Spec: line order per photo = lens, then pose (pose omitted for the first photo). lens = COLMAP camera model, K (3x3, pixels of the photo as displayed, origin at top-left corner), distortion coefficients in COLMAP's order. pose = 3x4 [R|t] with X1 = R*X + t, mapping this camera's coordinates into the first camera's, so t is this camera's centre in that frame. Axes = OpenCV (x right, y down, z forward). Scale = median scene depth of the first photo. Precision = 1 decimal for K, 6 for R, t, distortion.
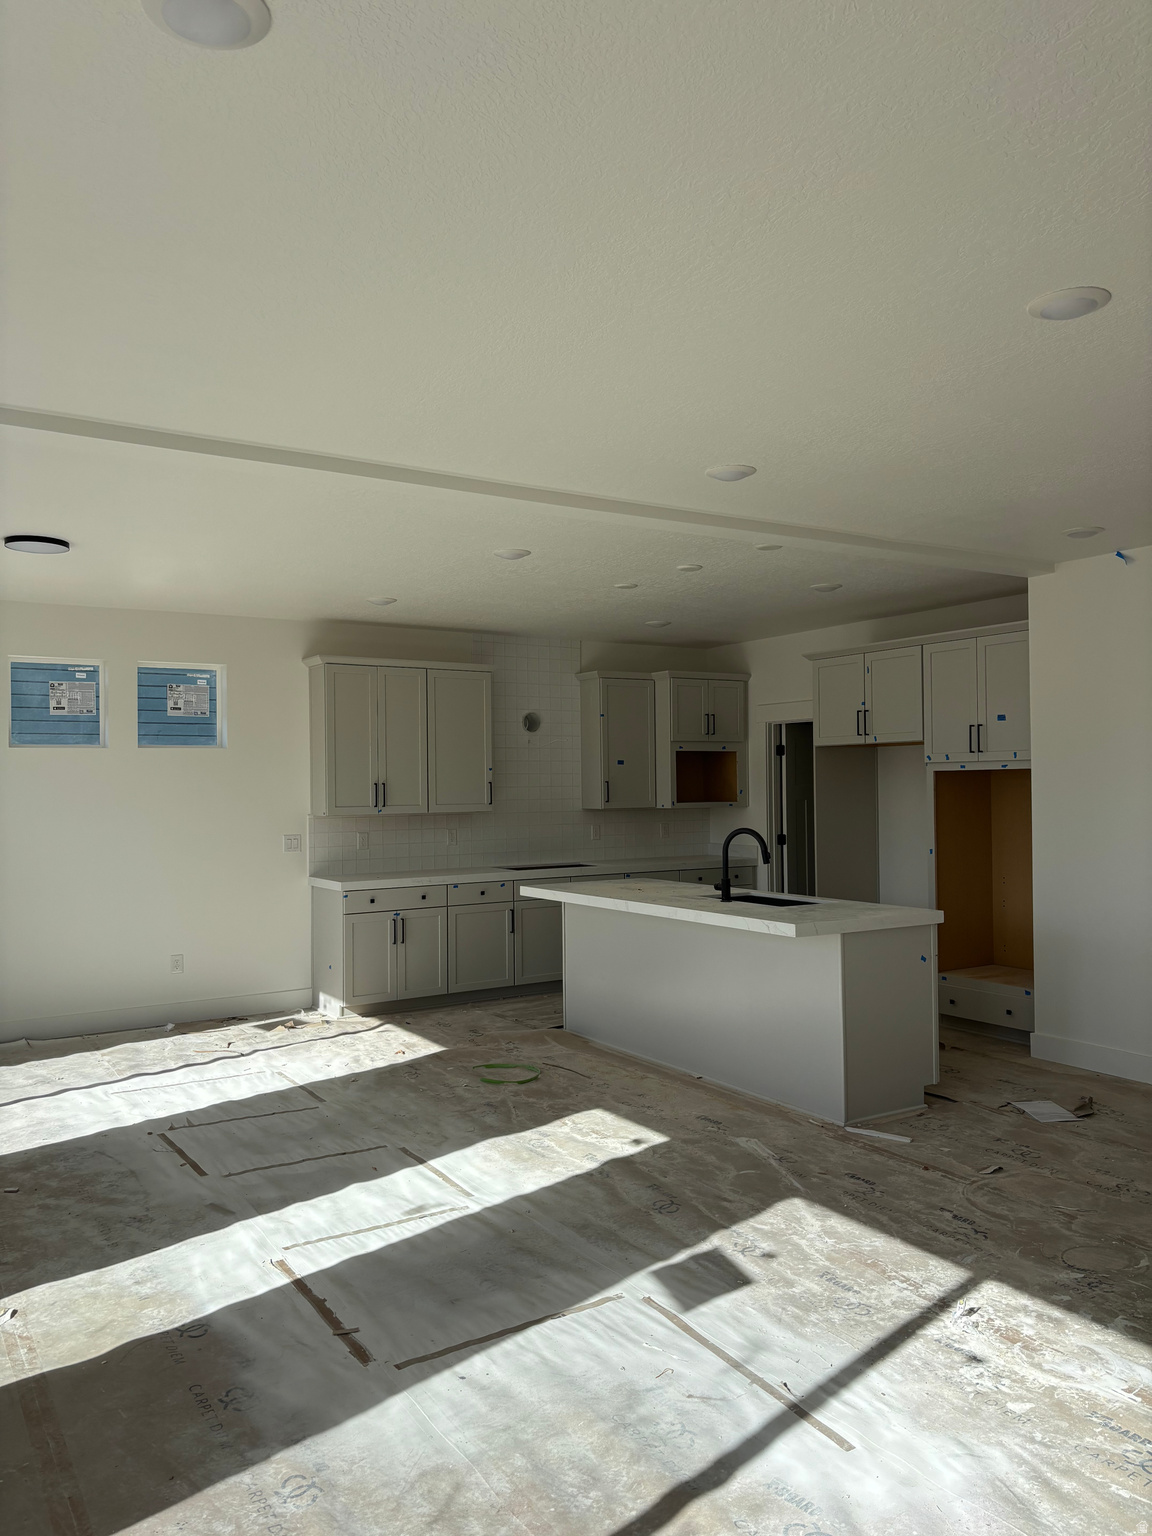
lens RADIAL K [[1156.2, 0, 576.0], [0, 1156.2, 768.0], [0, 0, 1]] dist [0.047203, 0.003751]
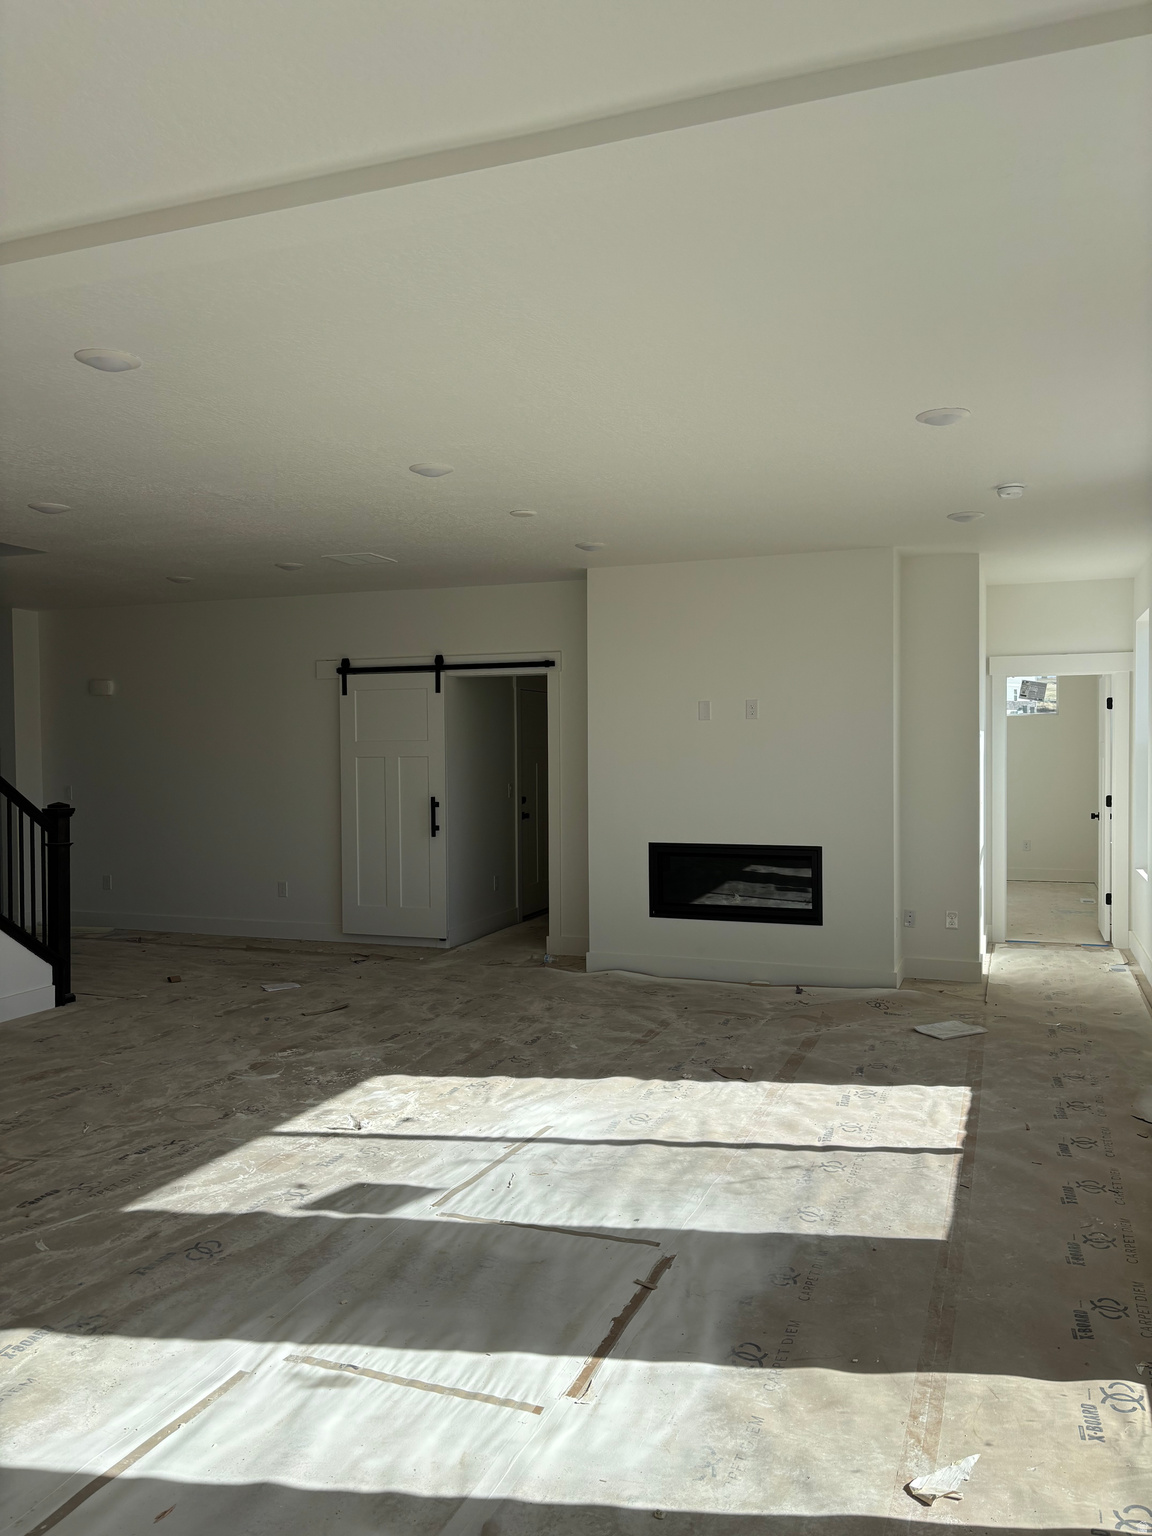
lens RADIAL K [[1156.2, 0, 576.0], [0, 1156.2, 768.0], [0, 0, 1]] dist [0.047203, 0.003751]
pose [[-0.605101, 0.007098, 0.796117, -0.890076], [-0.002181, 0.999942, -0.010573, 0.050022], [-0.796146, -0.008134, -0.605050, 1.541317]]
